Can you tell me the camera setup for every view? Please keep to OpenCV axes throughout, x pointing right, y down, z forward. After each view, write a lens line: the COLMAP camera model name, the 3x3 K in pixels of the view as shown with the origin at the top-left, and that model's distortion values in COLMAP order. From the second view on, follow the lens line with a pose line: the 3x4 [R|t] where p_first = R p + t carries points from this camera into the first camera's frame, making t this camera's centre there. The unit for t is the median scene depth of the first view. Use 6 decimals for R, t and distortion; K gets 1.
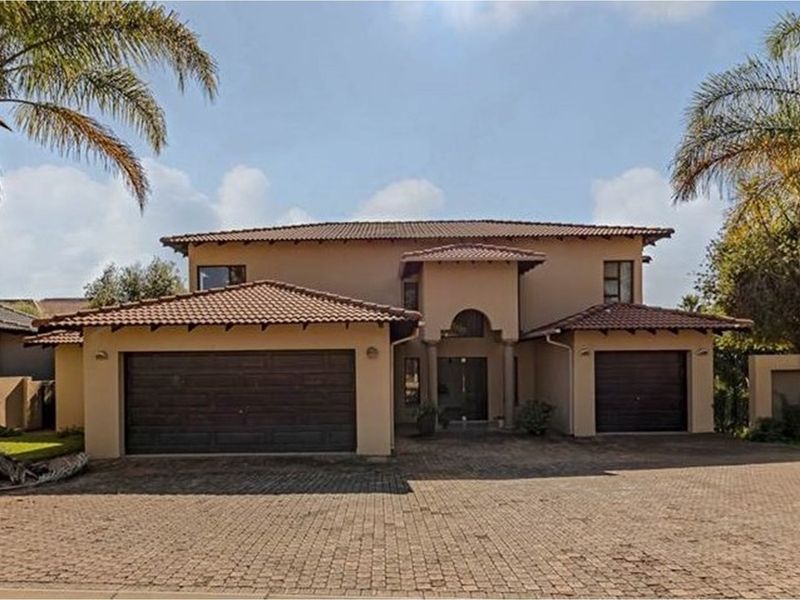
lens RADIAL K [[663.3, 0, 393.4], [0, 663.3, 298.9], [0, 0, 1]] dist [0.008506, 0.000689]
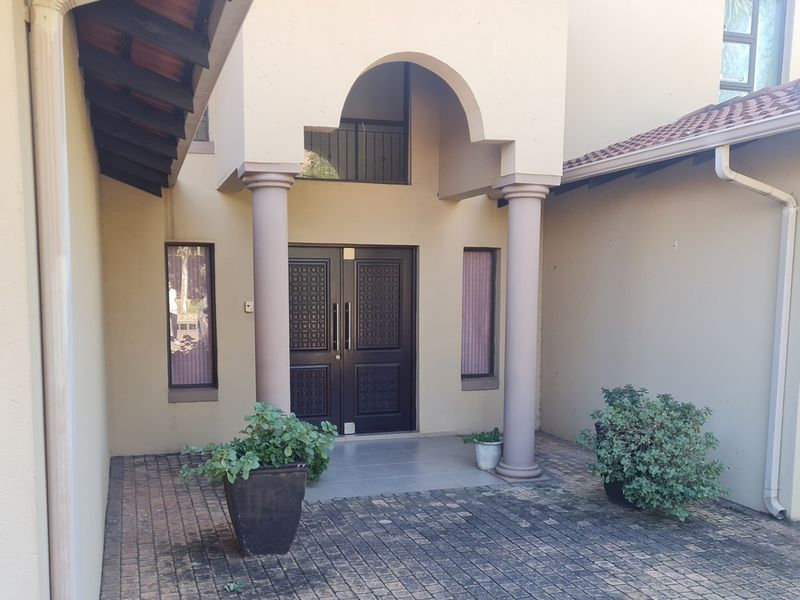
lens RADIAL K [[811.9, 0, 400.0], [0, 811.9, 300.0], [0, 0, 1]] dist [0.004948, 0.003816]
pose [[0.960829, -0.010061, 0.276959, 0.020322], [-0.024622, 0.992290, 0.121466, 0.071126], [-0.276046, -0.123527, 0.953174, 0.660016]]
